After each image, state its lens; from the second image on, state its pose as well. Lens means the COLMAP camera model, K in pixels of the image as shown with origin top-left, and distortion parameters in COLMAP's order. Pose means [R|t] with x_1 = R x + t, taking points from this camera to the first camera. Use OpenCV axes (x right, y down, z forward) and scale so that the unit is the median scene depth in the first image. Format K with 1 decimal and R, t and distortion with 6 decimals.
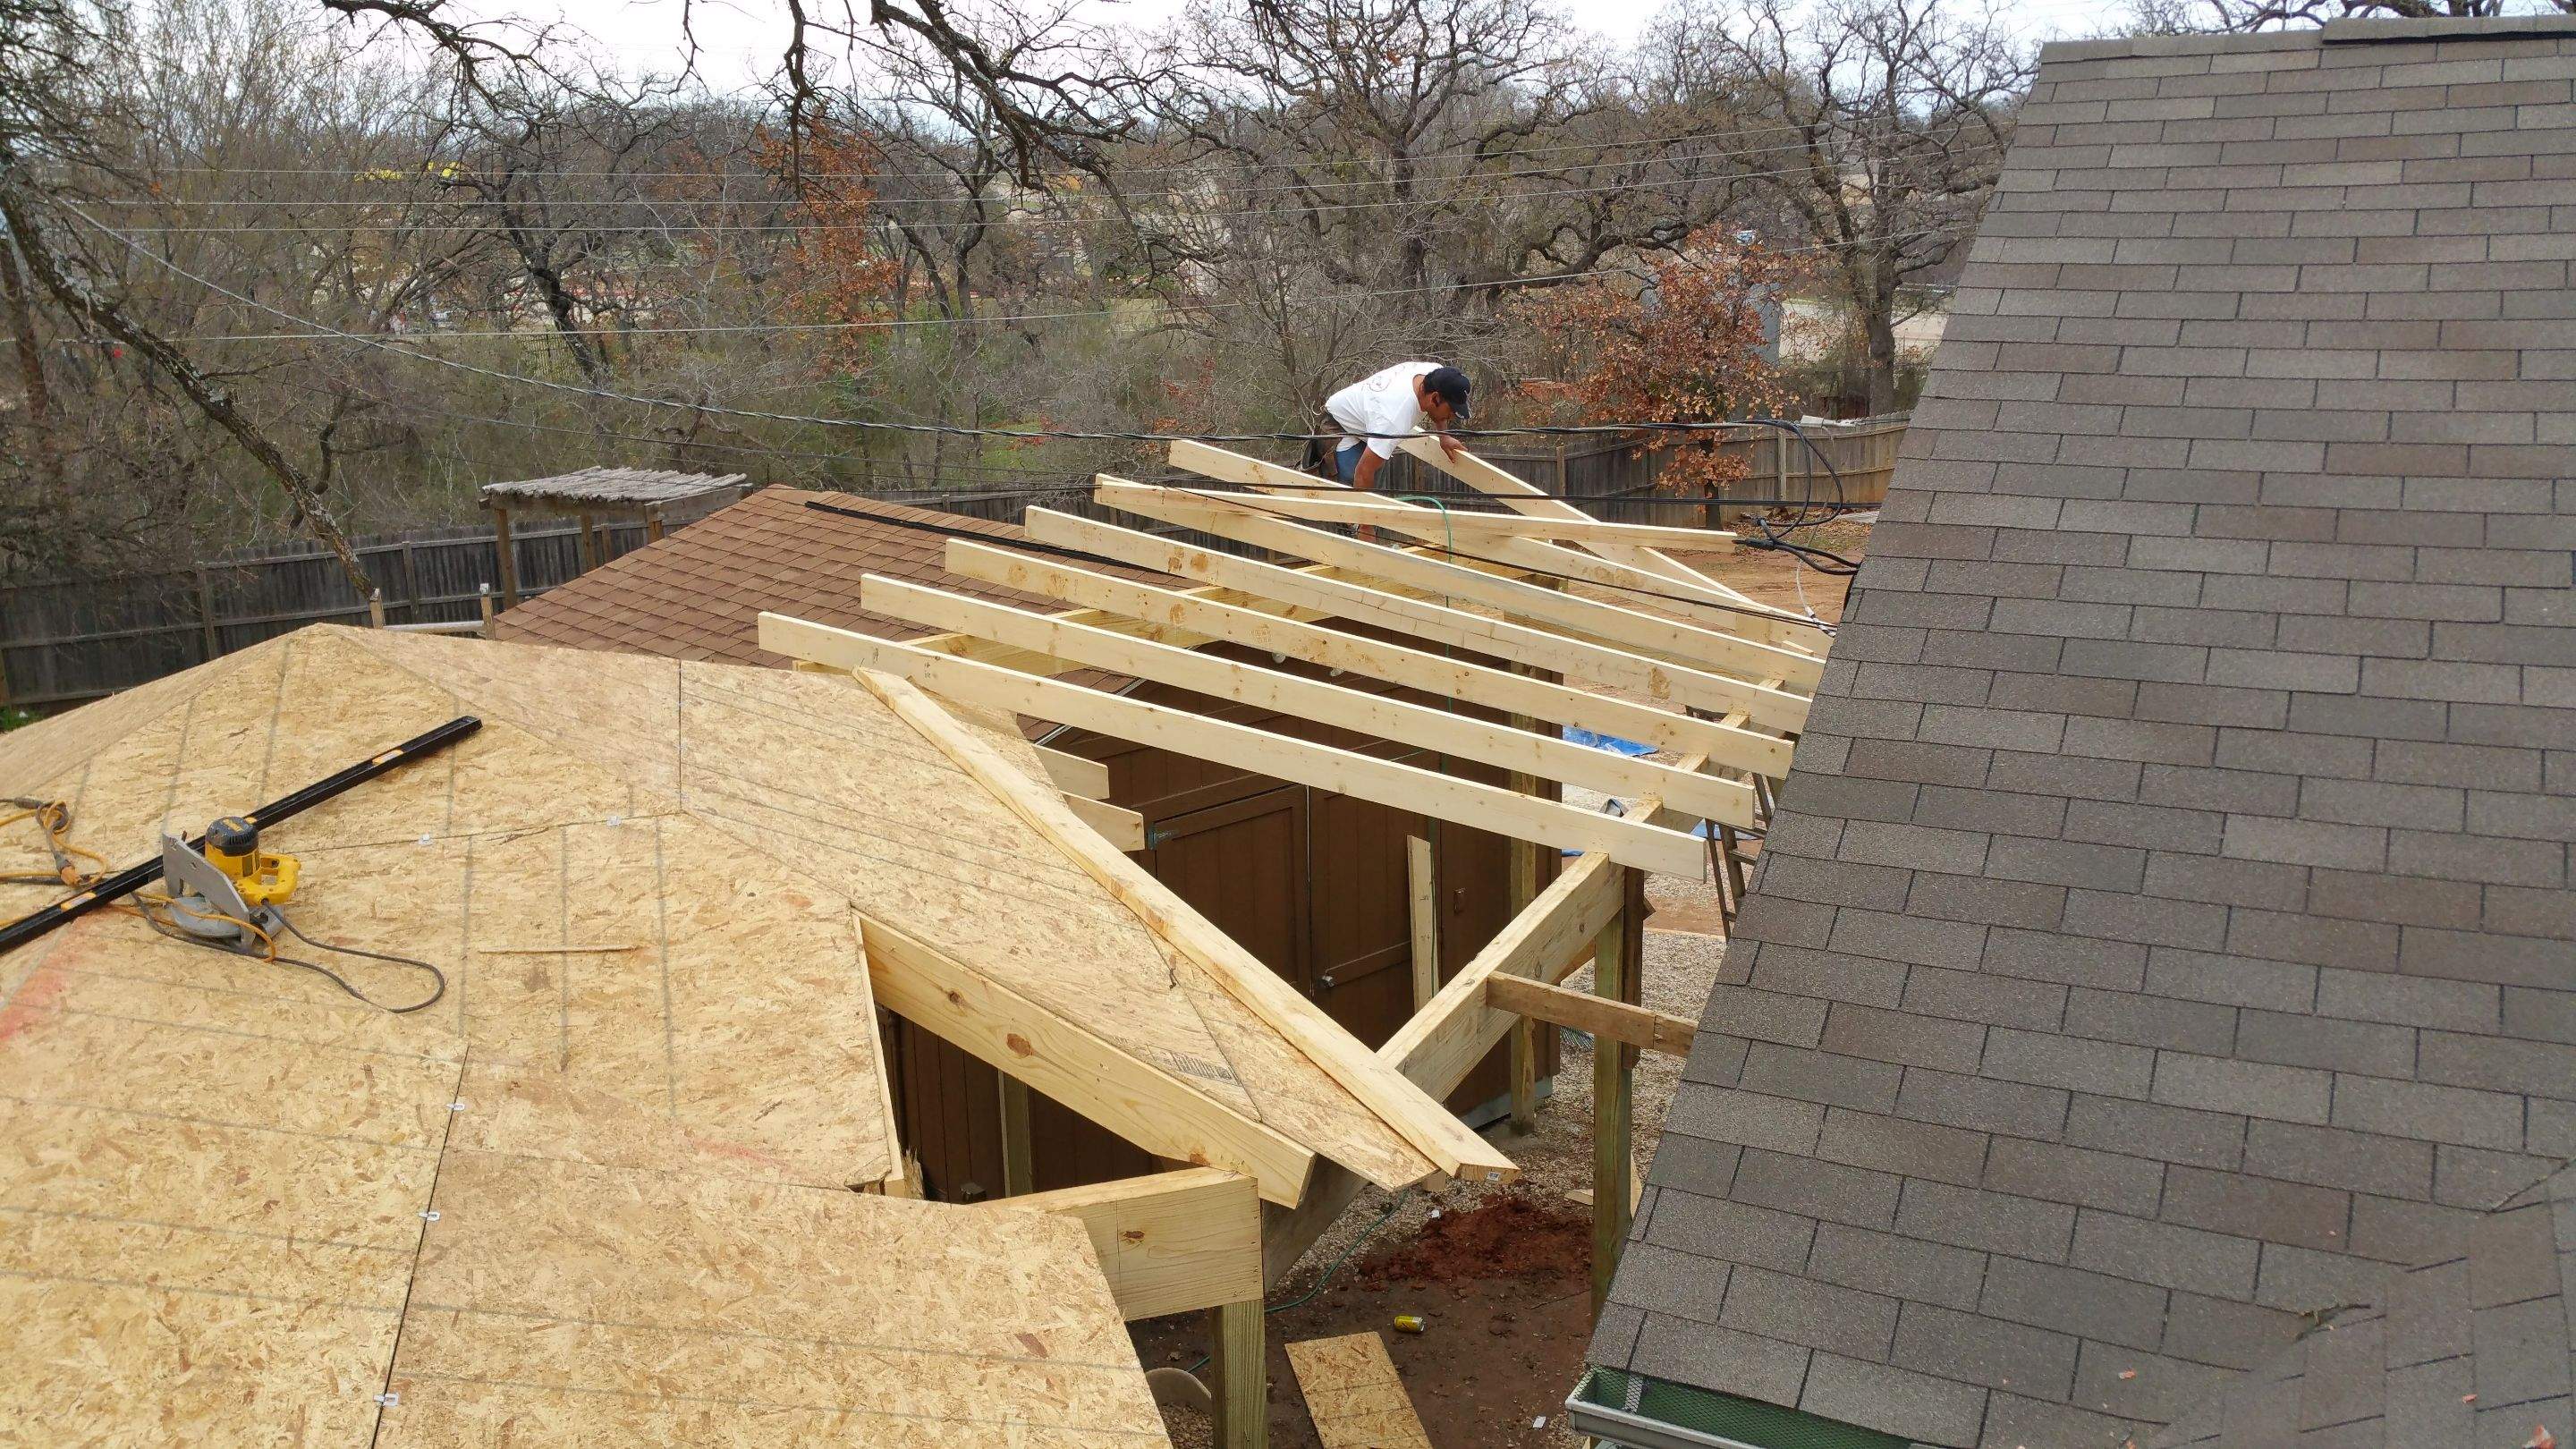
lens RADIAL K [[2071.5, 0, 1292.8], [0, 2071.5, 748.4], [0, 0, 1]] dist [0.130795, -0.263815]
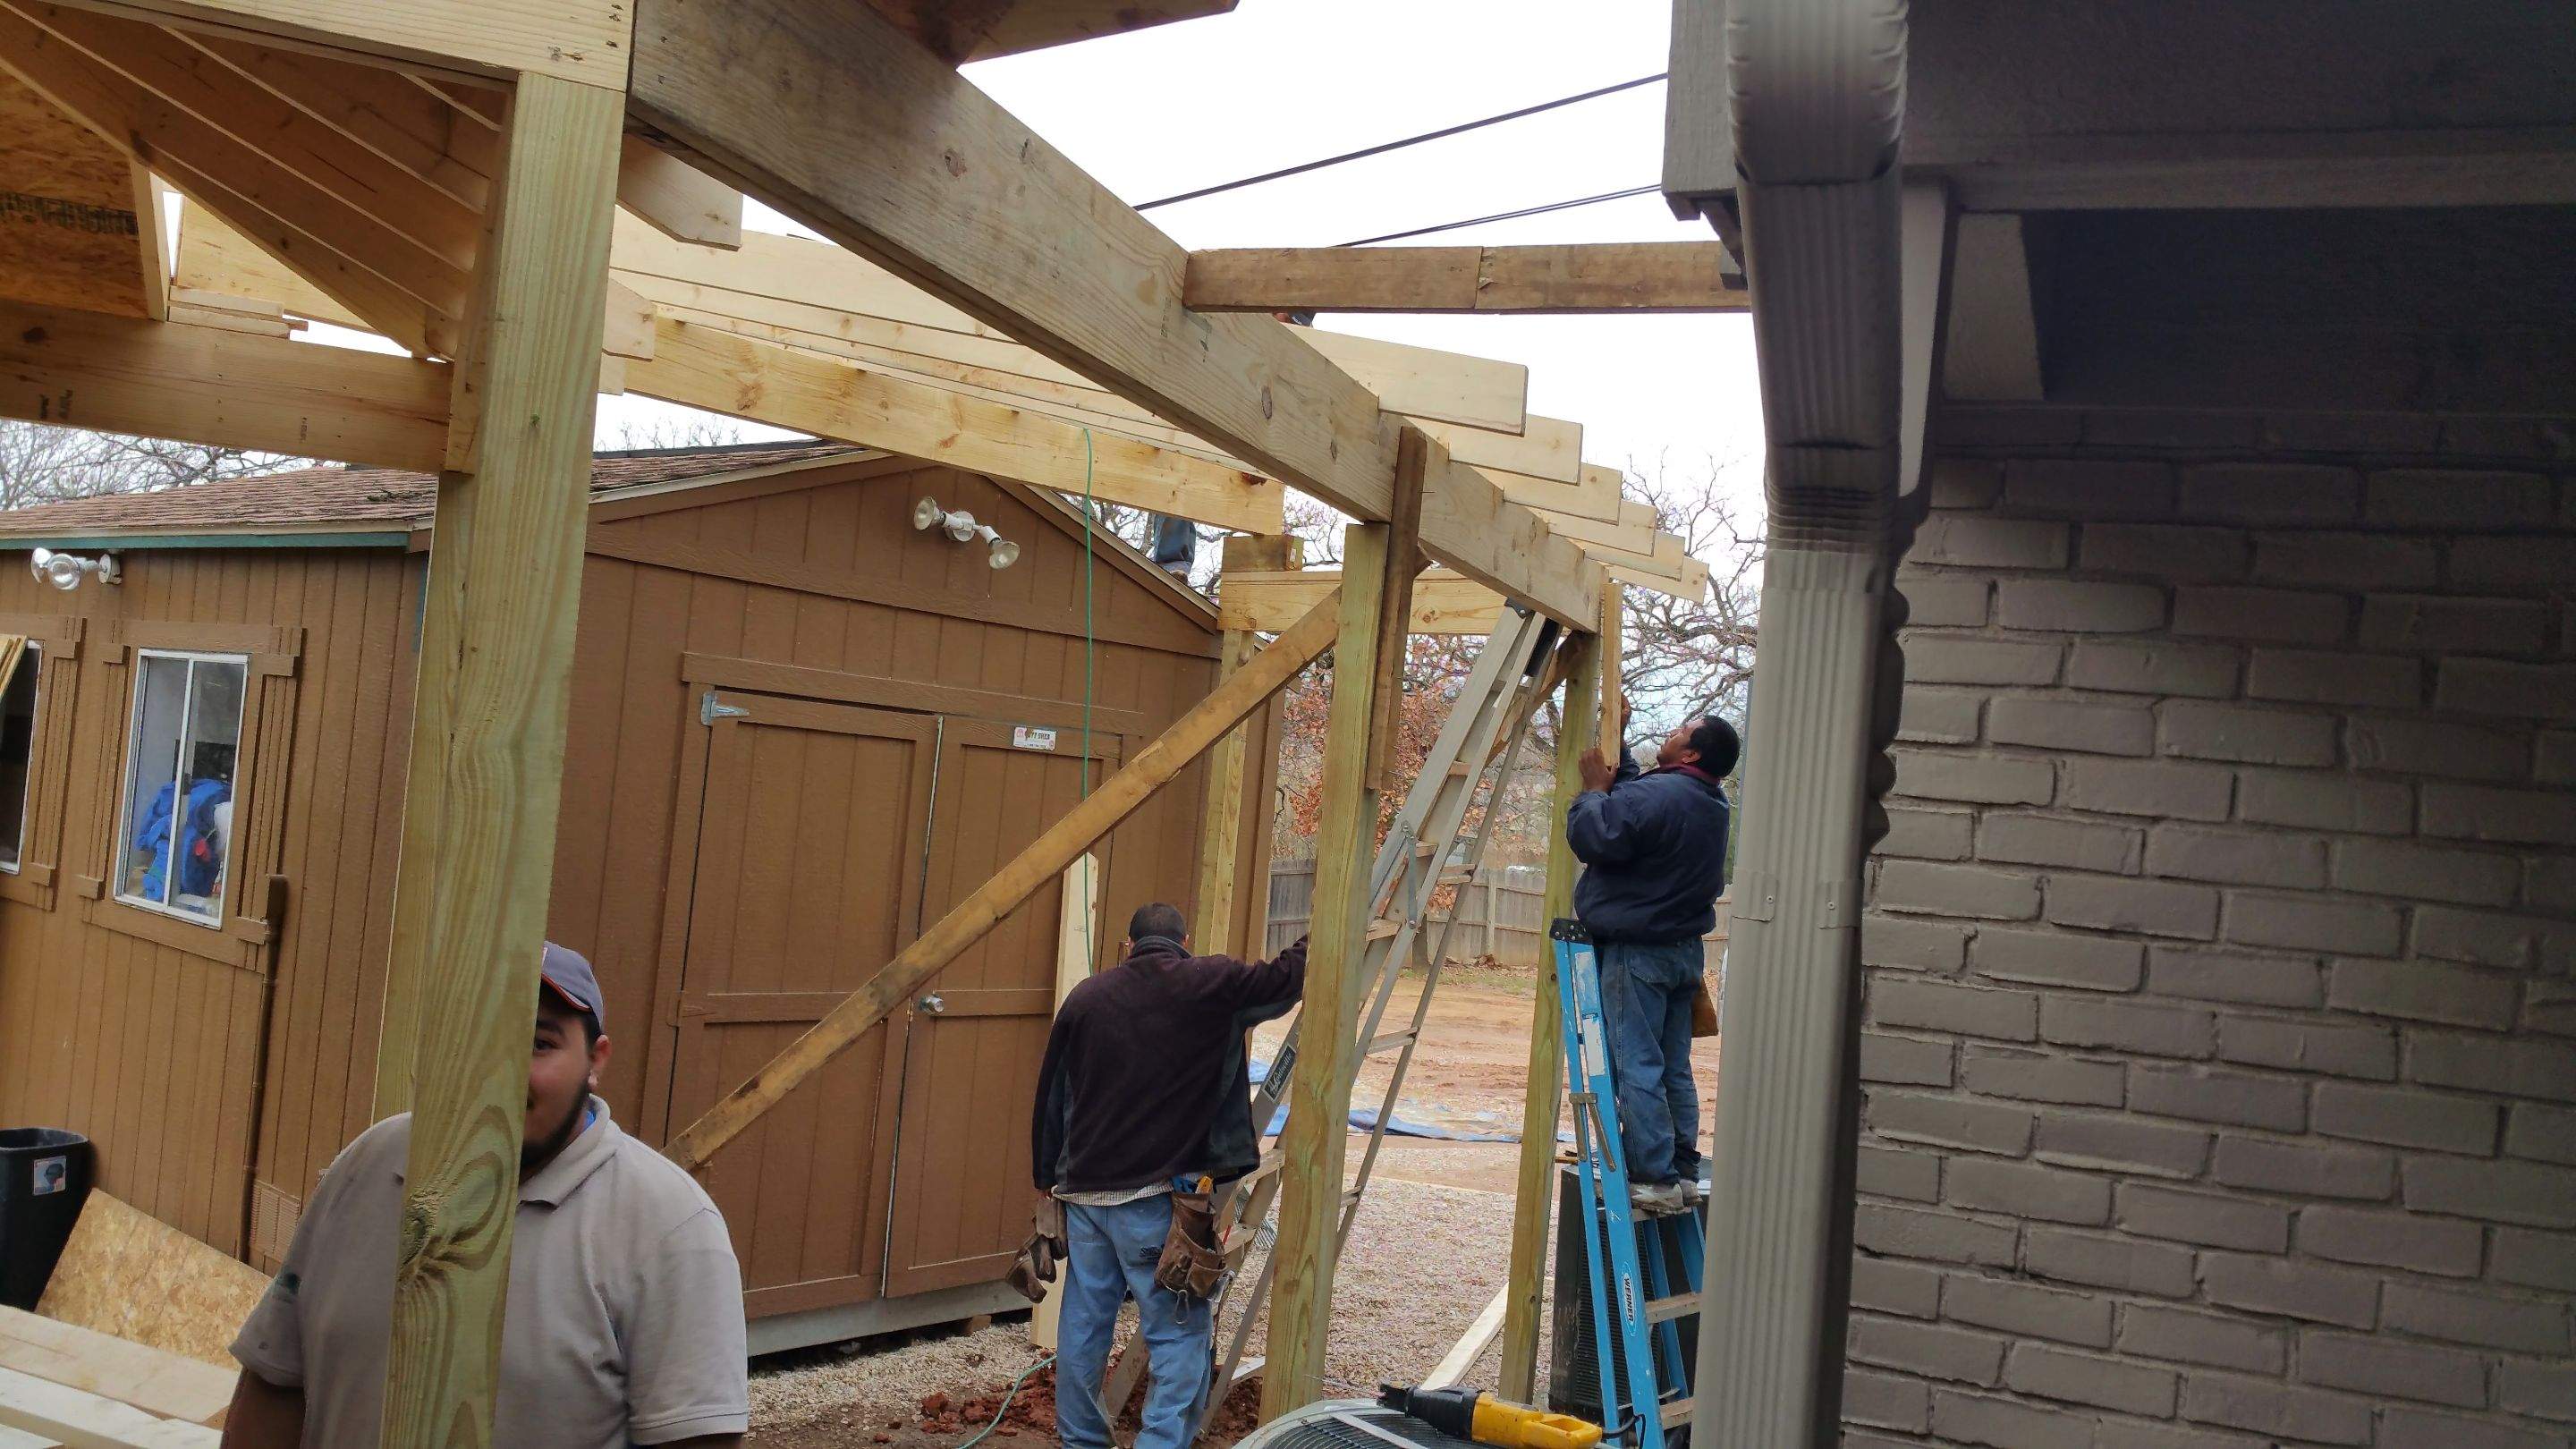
lens RADIAL K [[2071.5, 0, 1292.8], [0, 2071.5, 748.4], [0, 0, 1]] dist [0.130795, -0.263815]
pose [[0.984179, 0.121421, 0.129032, 0.013502], [-0.081924, 0.957590, -0.276241, 0.083263], [-0.157102, 0.261300, 0.952387, 0.101231]]
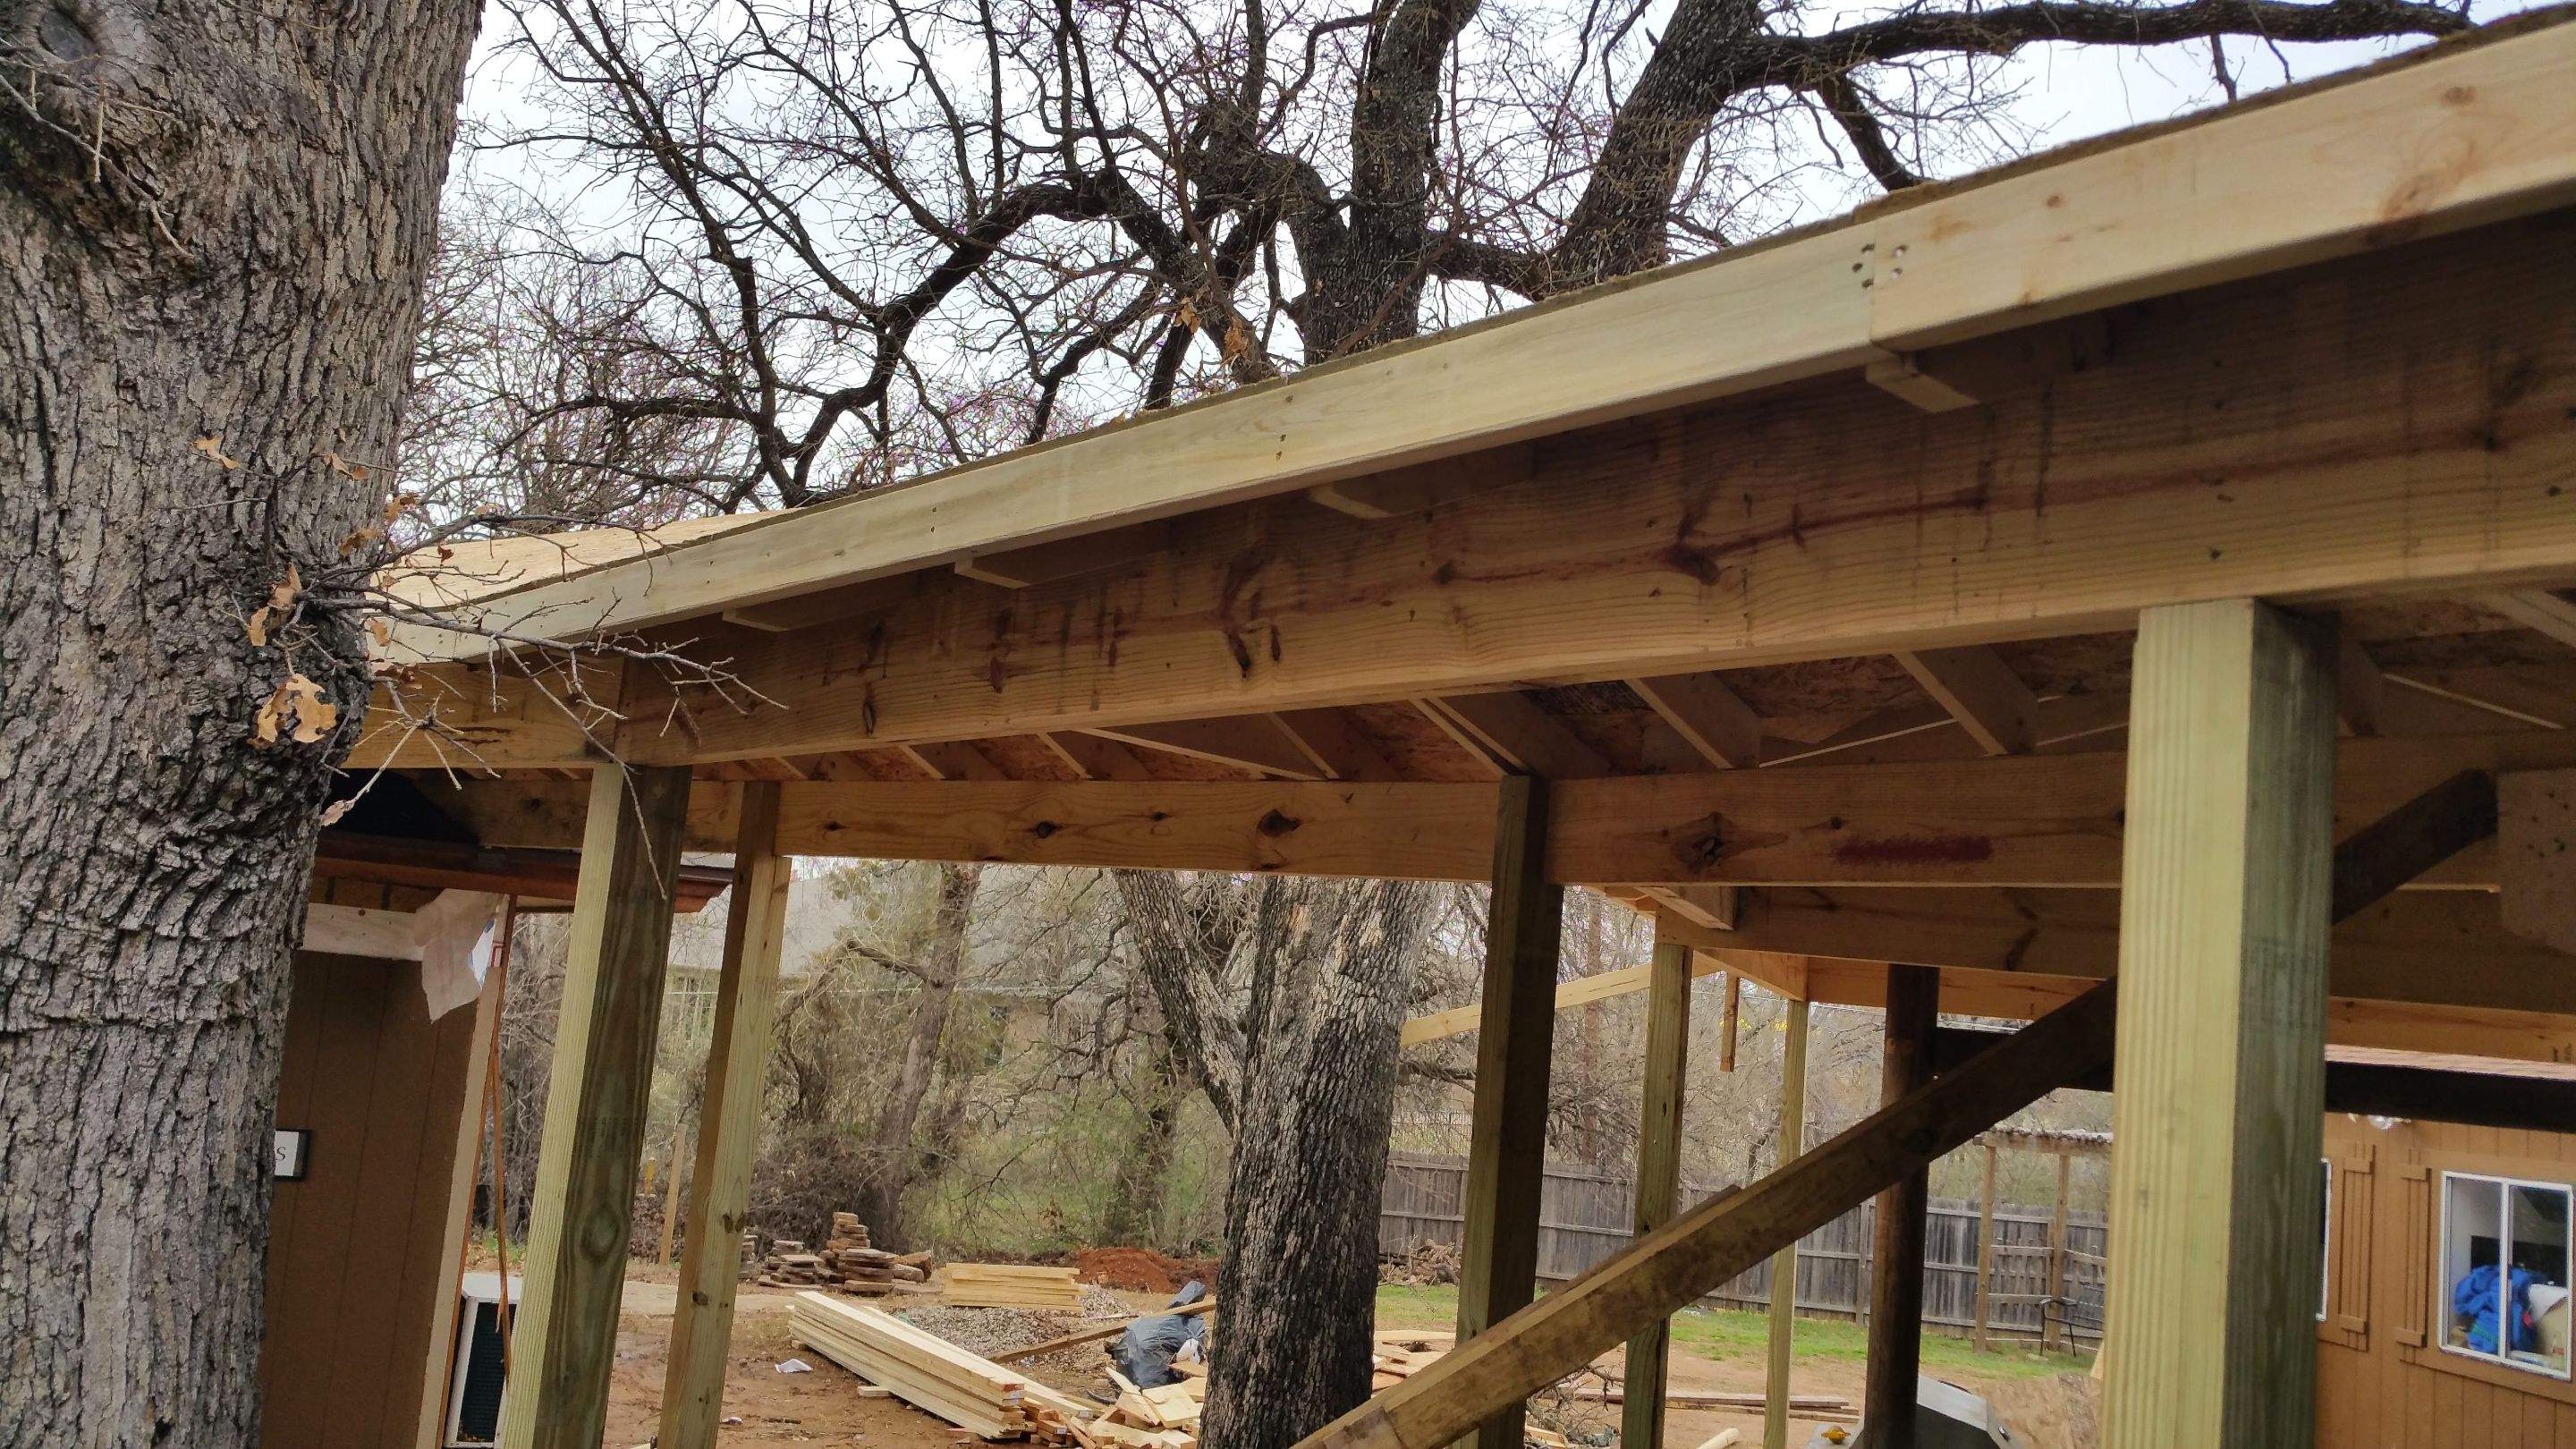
lens RADIAL K [[2065.8, 0, 1288.5], [0, 2065.8, 757.9], [0, 0, 1]] dist [0.117192, -0.169668]
pose [[0.817302, 0.031180, -0.575366, -0.052715], [-0.259397, 0.911540, -0.319074, 0.120013], [0.514520, 0.410028, 0.753091, -0.062572]]
